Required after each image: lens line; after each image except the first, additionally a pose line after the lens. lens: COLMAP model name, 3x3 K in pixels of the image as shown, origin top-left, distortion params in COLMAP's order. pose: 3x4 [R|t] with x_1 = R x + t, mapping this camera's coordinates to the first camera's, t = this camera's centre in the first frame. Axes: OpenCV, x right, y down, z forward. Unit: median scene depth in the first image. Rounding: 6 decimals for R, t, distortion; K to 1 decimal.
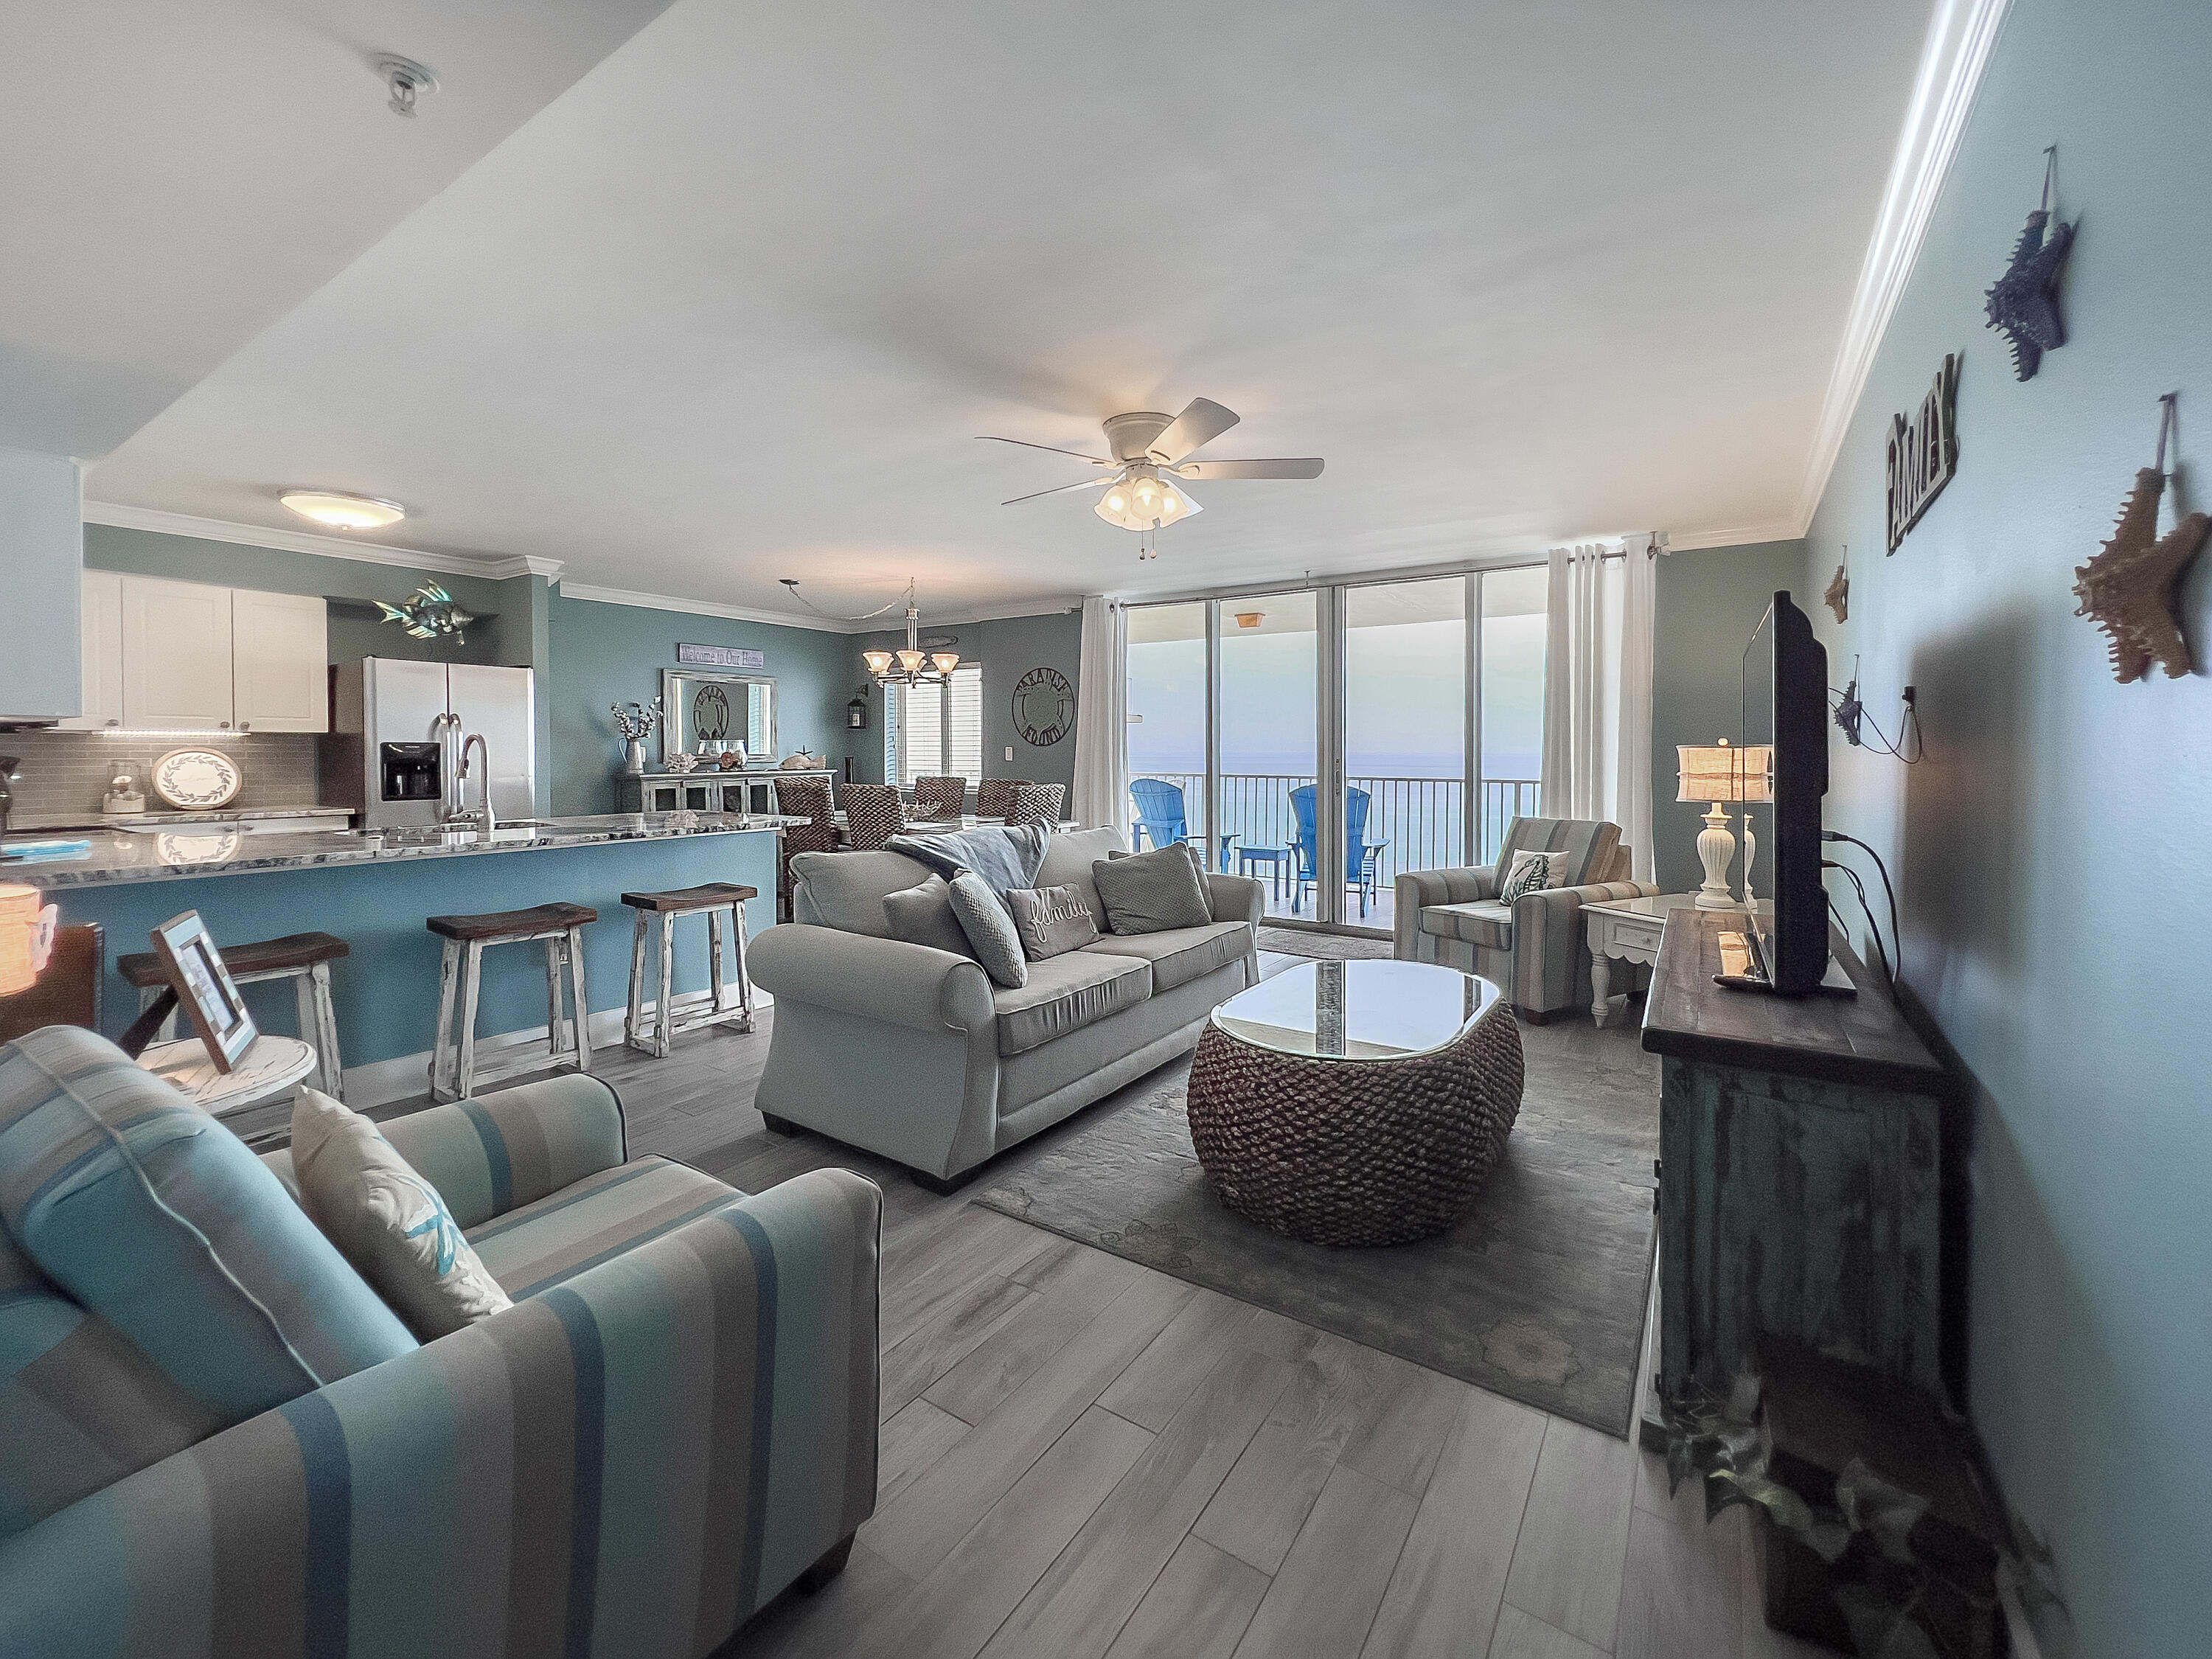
lens RADIAL K [[888.4, 0, 1101.8], [0, 888.4, 768.8], [0, 0, 1]] dist [-0.001740, 0.000868]
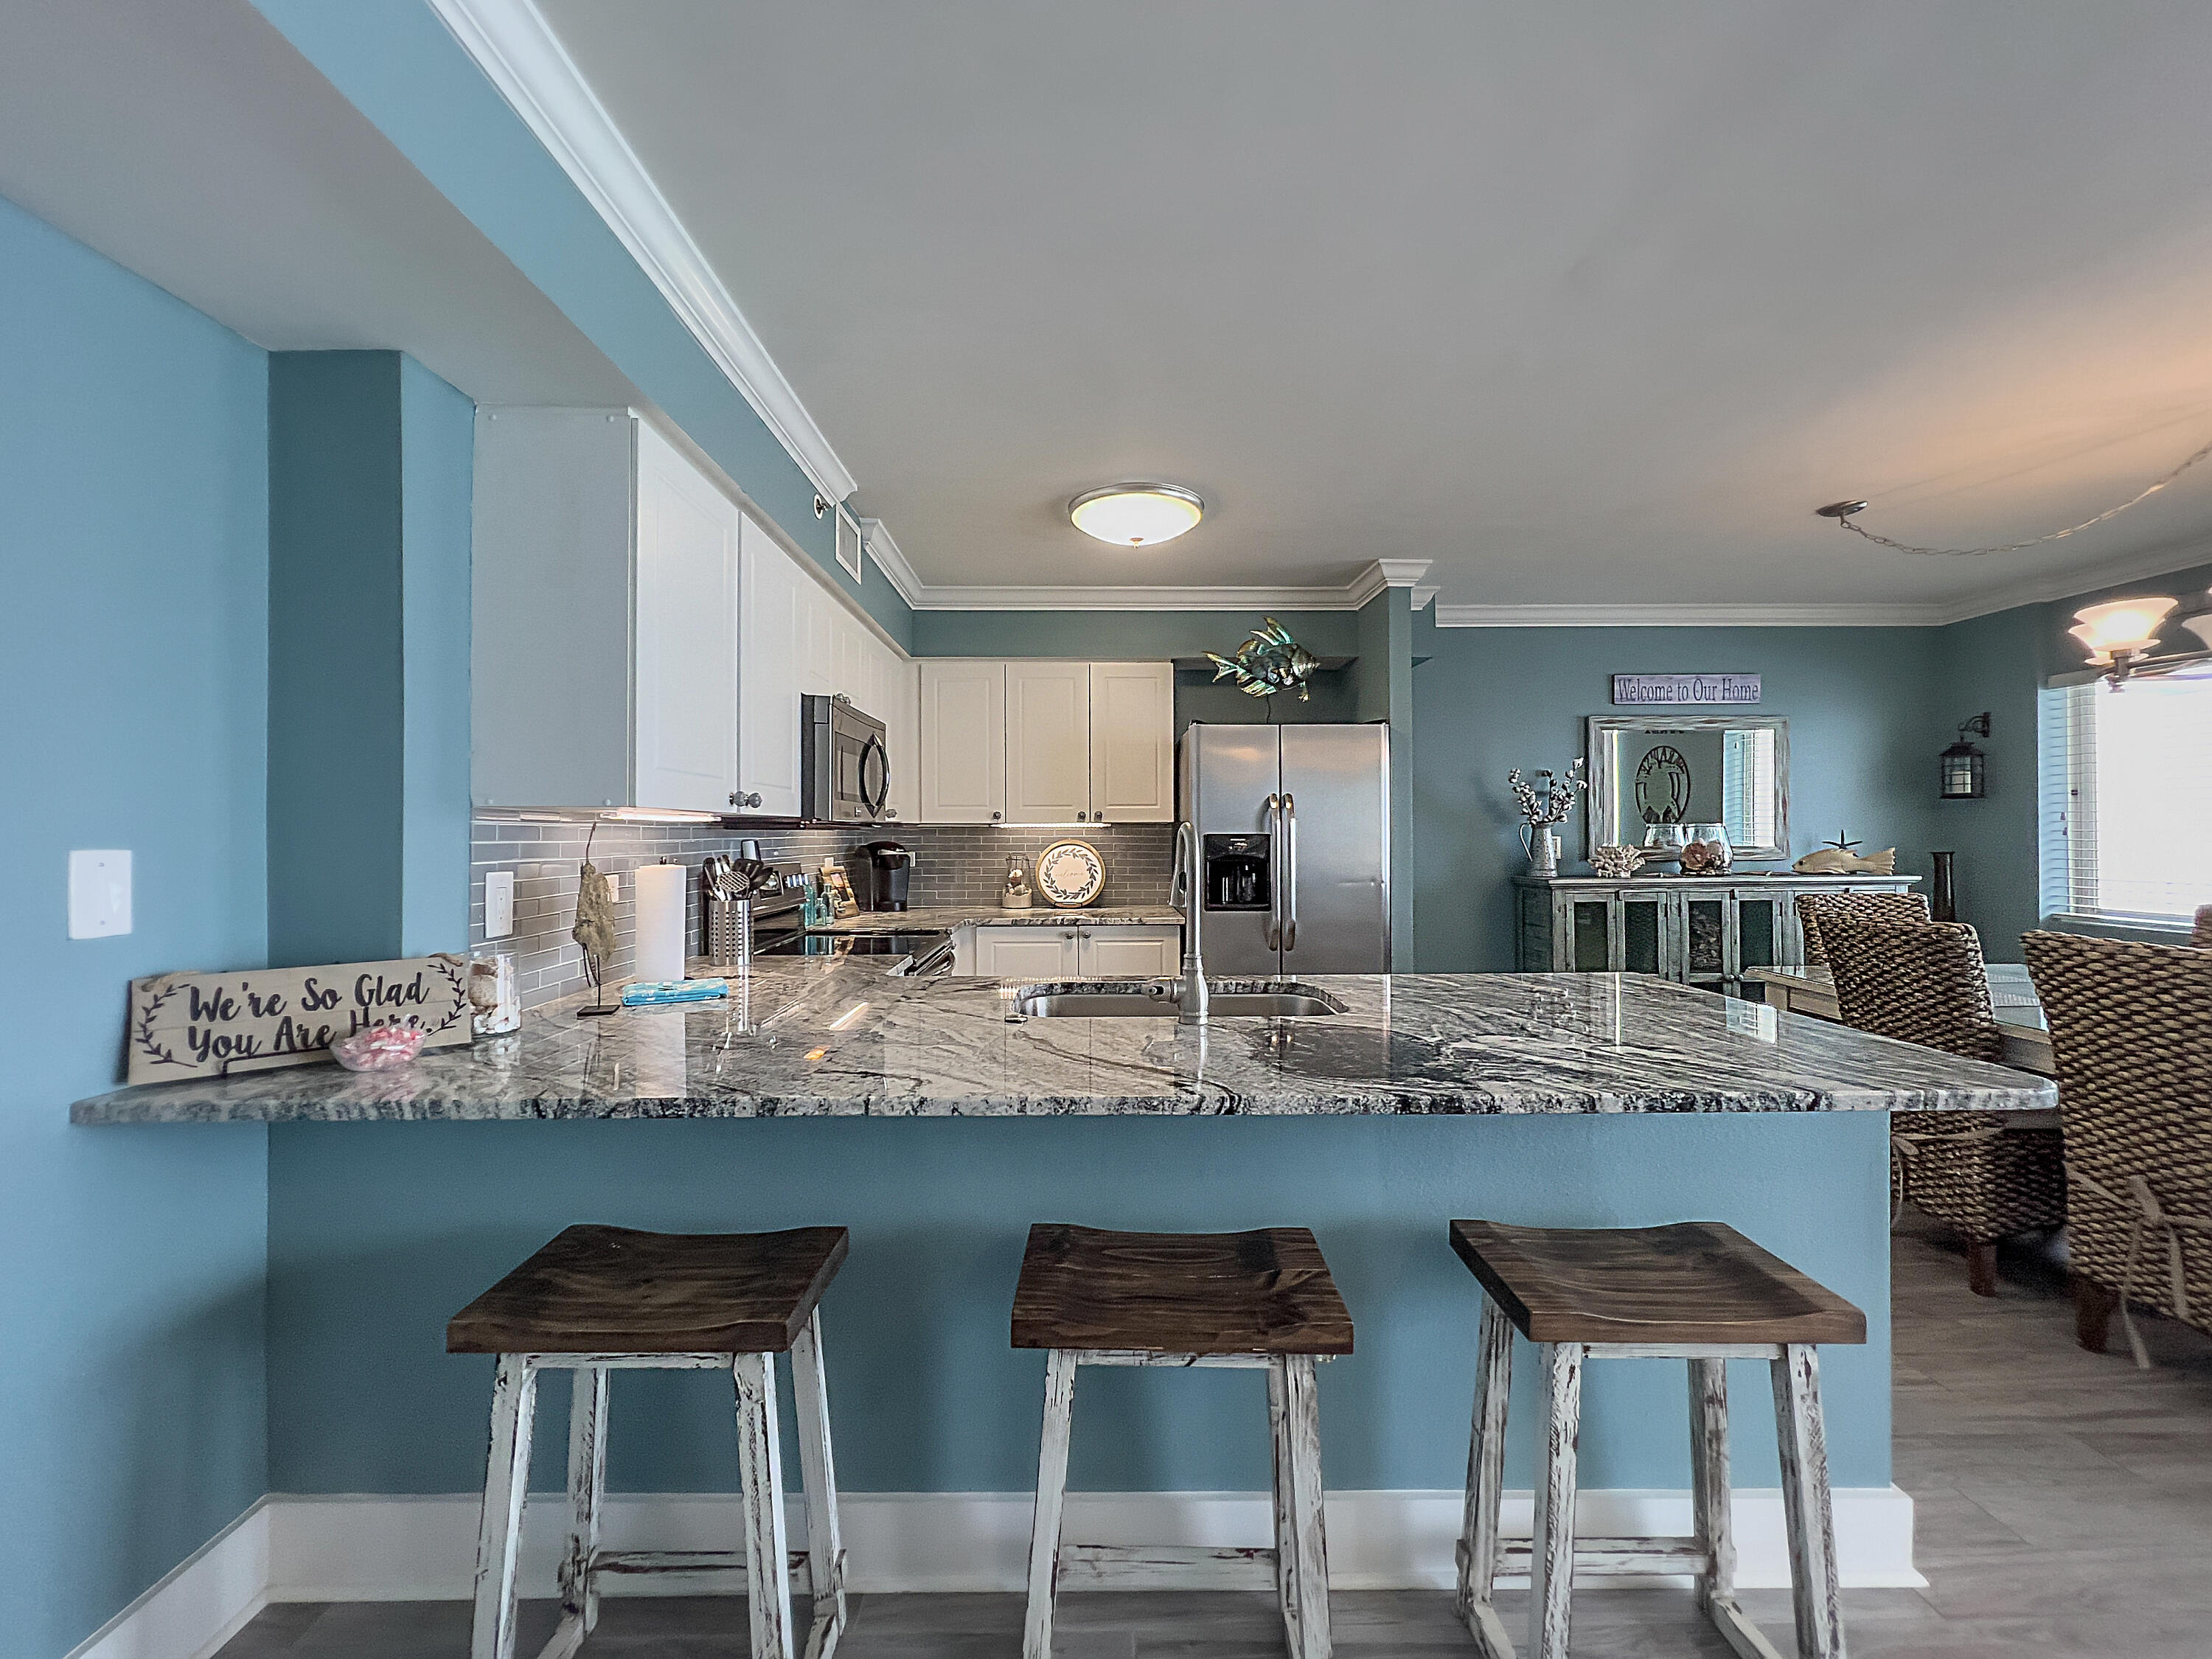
lens RADIAL K [[888.4, 0, 1111.3], [0, 888.4, 825.2], [0, 0, 1]] dist [-0.001740, 0.000868]
pose [[0.571042, -0.013166, -0.820815, -0.232095], [-0.011518, 0.999644, -0.024048, -0.018429], [0.820840, 0.023187, 0.570687, 0.499166]]
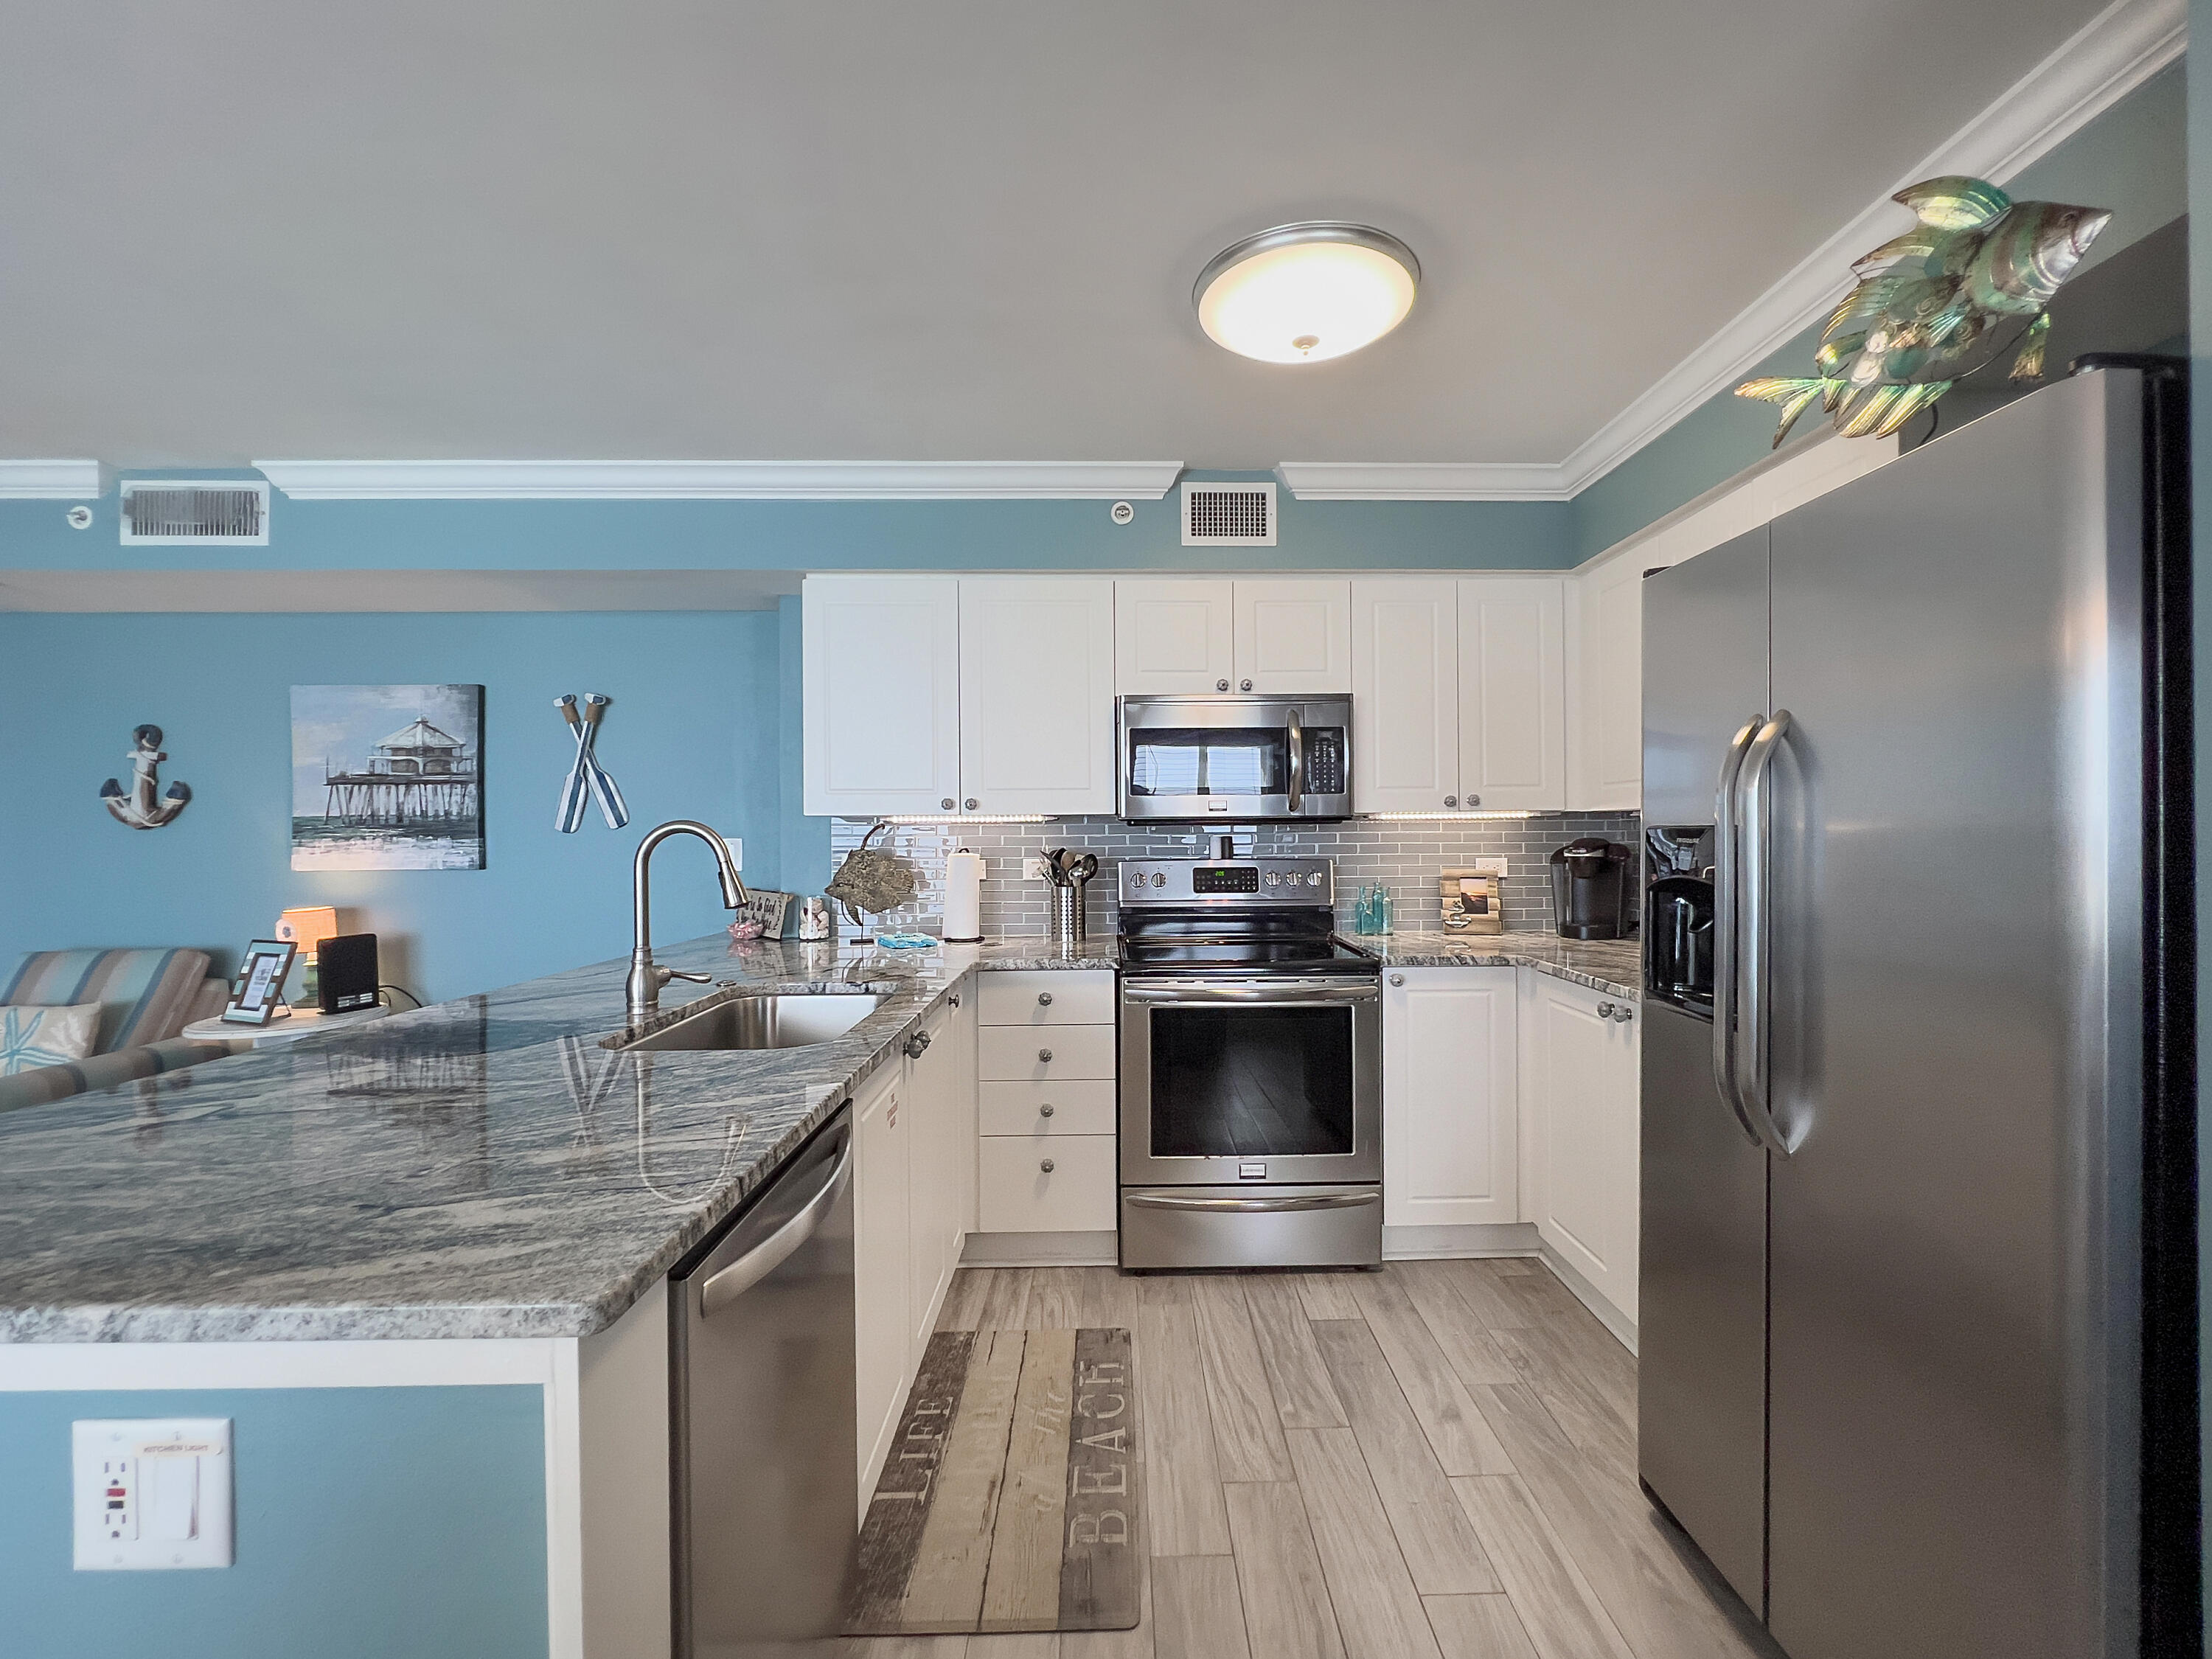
lens RADIAL K [[952.6, 0, 1120.5], [0, 952.6, 831.8], [0, 0, 1]] dist [-0.009611, -0.000081]
pose [[-0.799382, 0.000027, -0.600823, -0.430135], [-0.010021, 0.999860, 0.013378, -0.031991], [0.600740, 0.016715, -0.799270, 1.183297]]
